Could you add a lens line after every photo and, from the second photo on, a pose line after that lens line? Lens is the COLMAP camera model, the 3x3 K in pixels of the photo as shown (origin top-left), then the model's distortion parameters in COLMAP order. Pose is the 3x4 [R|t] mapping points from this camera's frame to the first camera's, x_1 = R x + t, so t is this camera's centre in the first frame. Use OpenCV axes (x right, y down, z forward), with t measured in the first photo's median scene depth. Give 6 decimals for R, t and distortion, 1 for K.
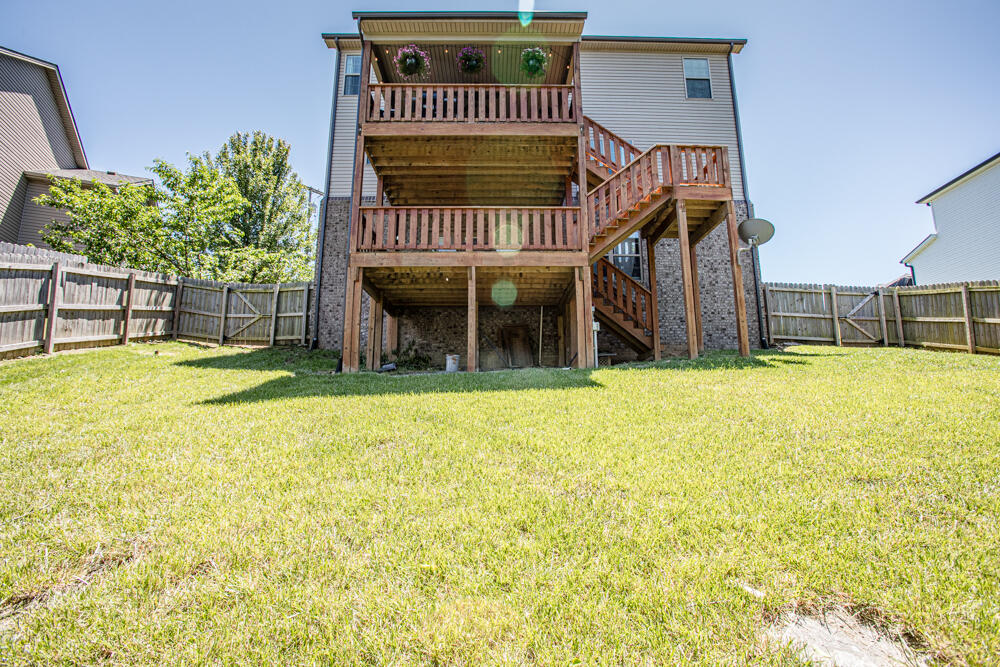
lens RADIAL K [[464.5, 0, 521.7], [0, 464.5, 338.2], [0, 0, 1]] dist [-0.024123, 0.000633]
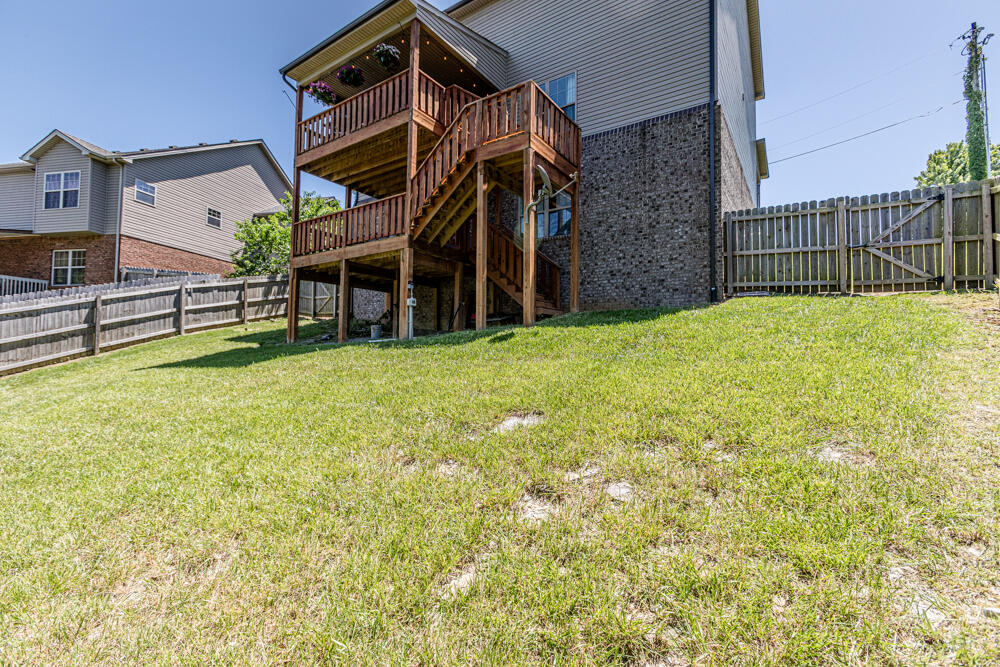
lens RADIAL K [[464.5, 0, 504.1], [0, 464.5, 331.2], [0, 0, 1]] dist [-0.024123, 0.000633]
pose [[0.805701, -0.011974, -0.592201, 0.881387], [0.080777, 0.992676, 0.089828, -0.033240], [0.586788, -0.120211, 0.800768, 0.204907]]
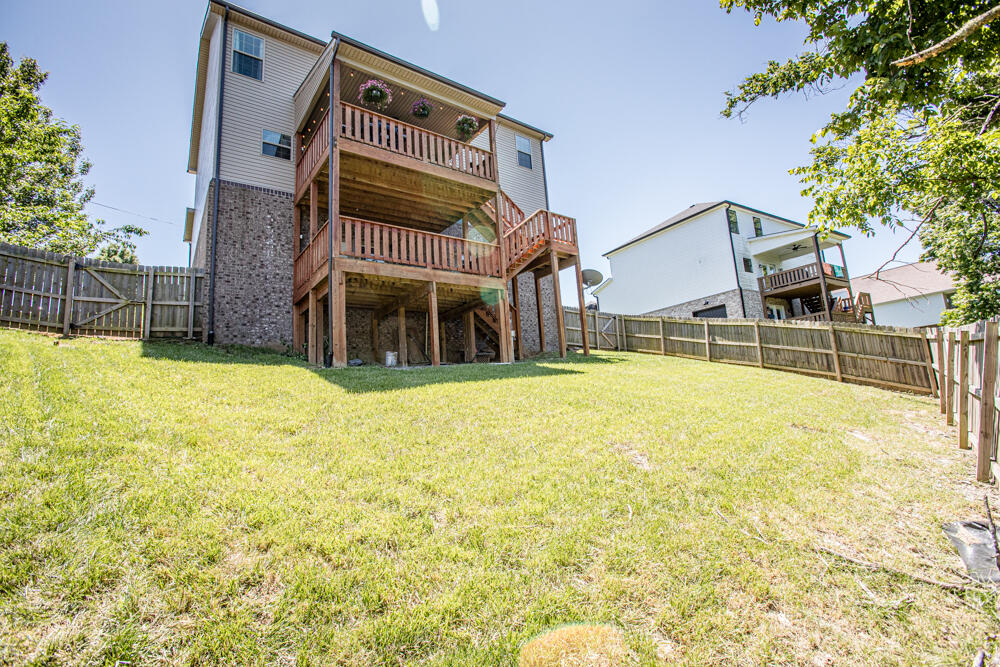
lens RADIAL K [[464.5, 0, 492.5], [0, 464.5, 335.7], [0, 0, 1]] dist [-0.024123, 0.000633]
pose [[0.810879, 0.035773, 0.584120, -0.631483], [-0.036159, 0.999285, -0.011001, -0.001425], [-0.584096, -0.012200, 0.811593, -0.094506]]
